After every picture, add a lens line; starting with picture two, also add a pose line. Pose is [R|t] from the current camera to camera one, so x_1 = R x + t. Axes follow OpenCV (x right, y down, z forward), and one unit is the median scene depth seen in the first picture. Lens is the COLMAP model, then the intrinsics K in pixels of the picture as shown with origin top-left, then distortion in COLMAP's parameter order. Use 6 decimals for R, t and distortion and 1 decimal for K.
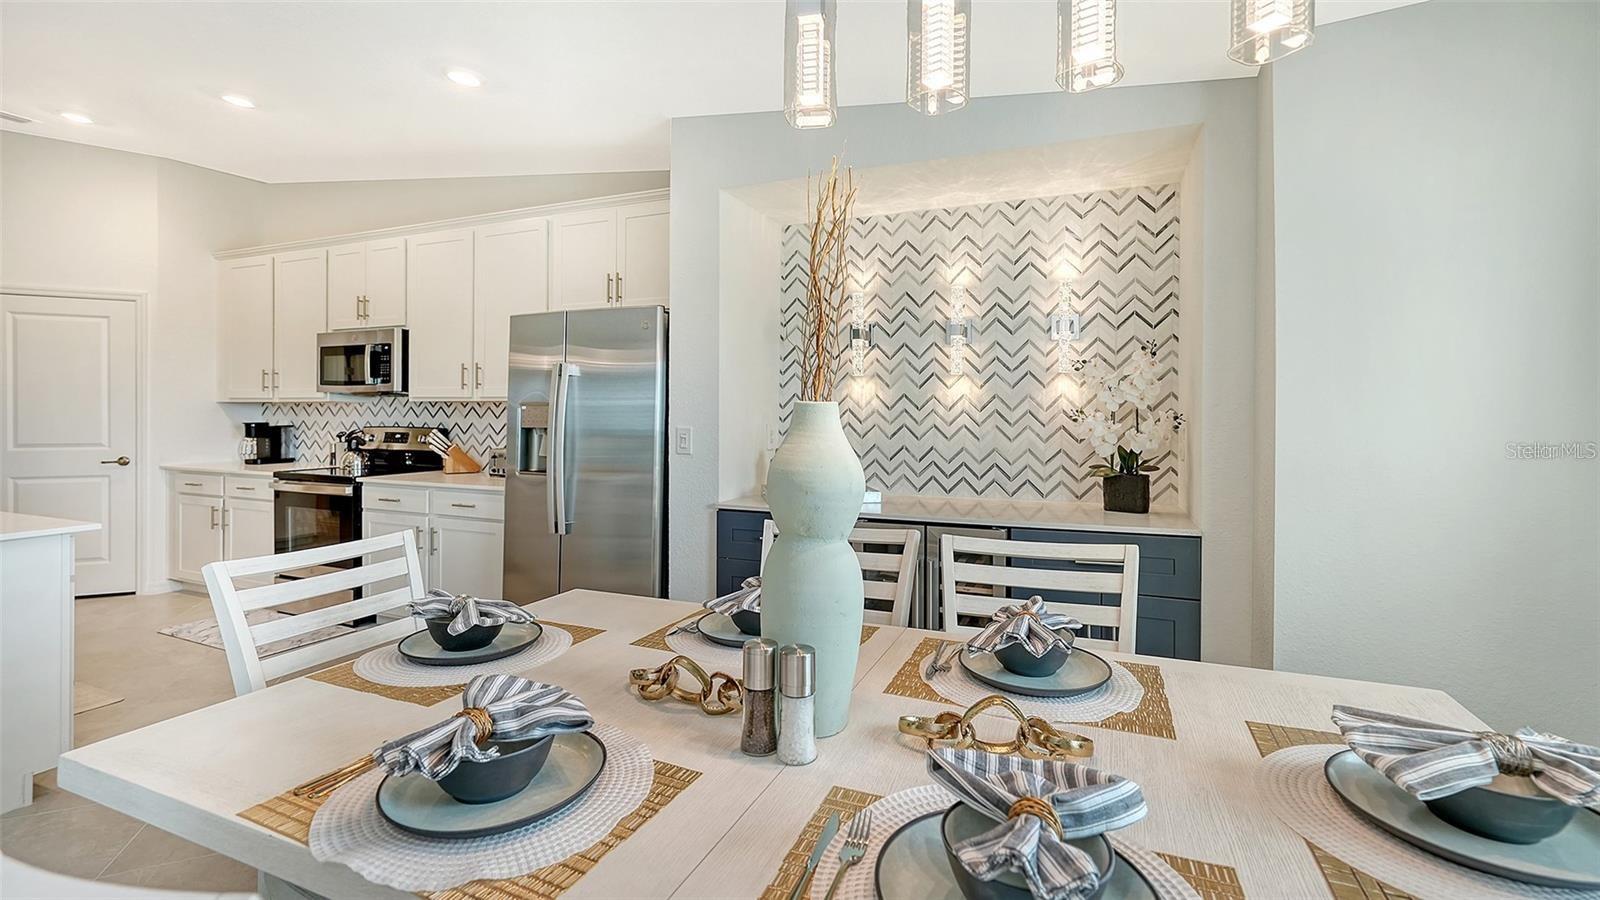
lens RADIAL K [[673.8, 0, 776.9], [0, 673.8, 411.9], [0, 0, 1]] dist [0.000567, -0.000062]
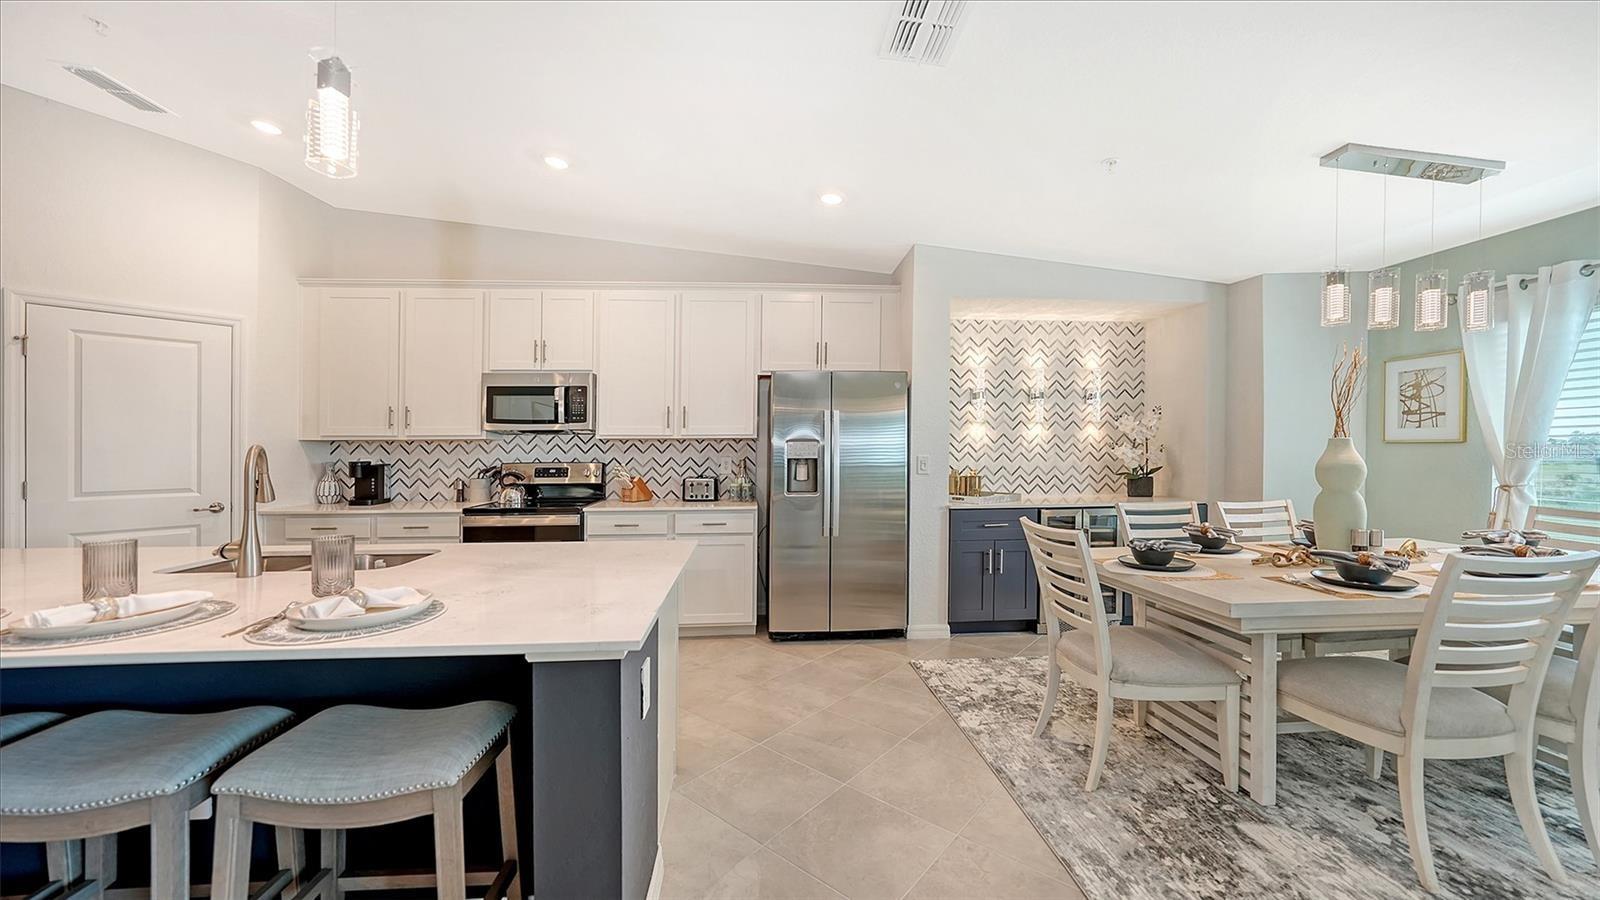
lens RADIAL K [[591.2, 0, 793.8], [0, 591.2, 451.5], [0, 0, 1]] dist [-0.003425, -0.000124]
pose [[0.893230, -0.011614, 0.449449, -0.891235], [0.008303, 0.999922, 0.009337, -0.001360], [-0.449522, -0.004608, 0.893257, -0.029701]]
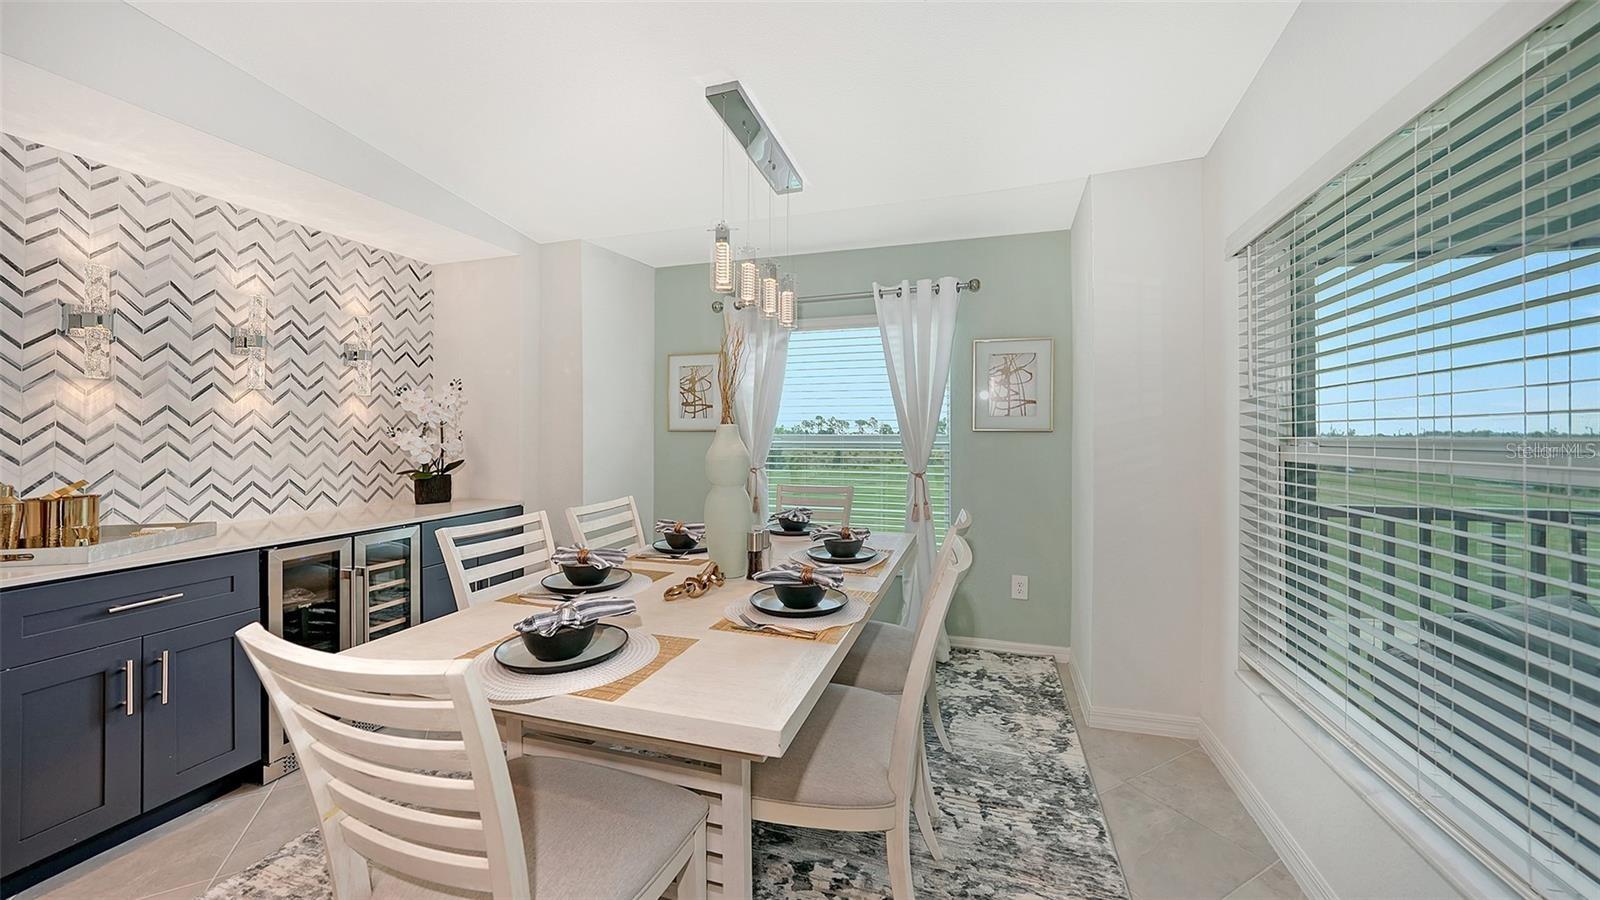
lens RADIAL K [[568.2, 0, 802.4], [0, 568.2, 442.2], [0, 0, 1]] dist [-0.020369, 0.006176]
pose [[-0.087188, -0.018126, 0.996027, -0.556964], [-0.004813, 0.999830, 0.017774, 0.001823], [-0.996180, -0.003244, -0.087261, 0.293148]]
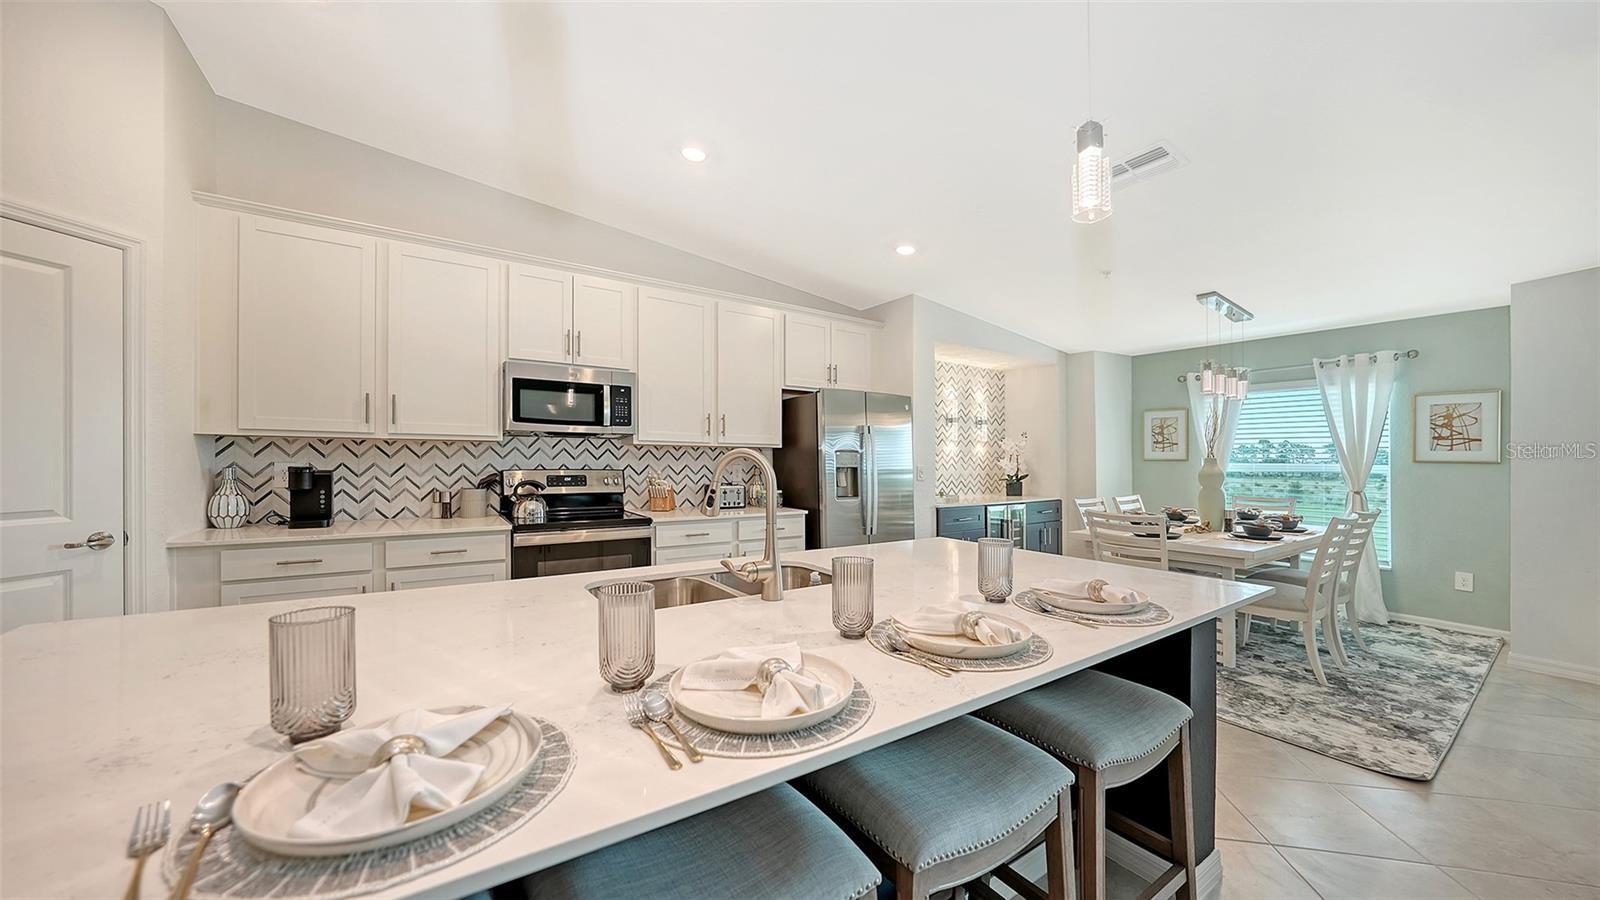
lens RADIAL K [[567.8, 0, 804.0], [0, 567.8, 452.6], [0, 0, 1]] dist [-0.016908, 0.006333]
pose [[0.537790, 0.010614, 0.843012, -1.466055], [-0.010067, 0.999930, -0.006167, 0.000170], [-0.843019, -0.005170, 0.537859, 0.405233]]
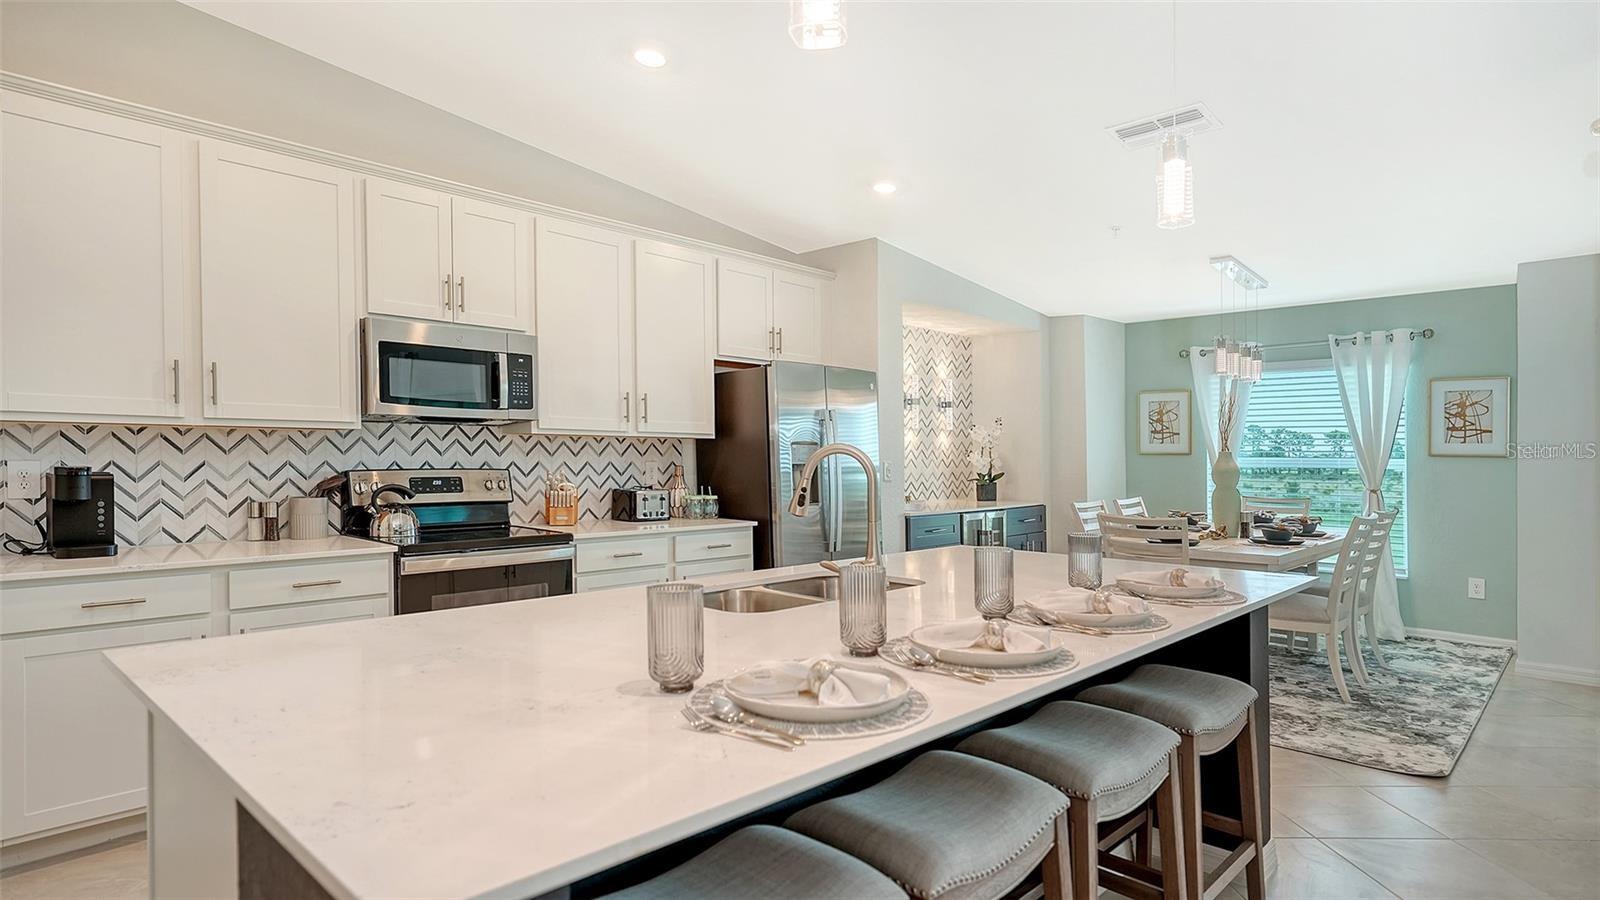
lens RADIAL K [[875.8, 0, 803.1], [0, 875.8, 442.4], [0, 0, 1]] dist [0.020396, -0.000480]
pose [[0.346642, 0.011351, 0.937929, -1.753121], [-0.009010, 0.999921, -0.008771, -0.000021], [-0.937954, -0.005410, 0.346717, 0.487895]]
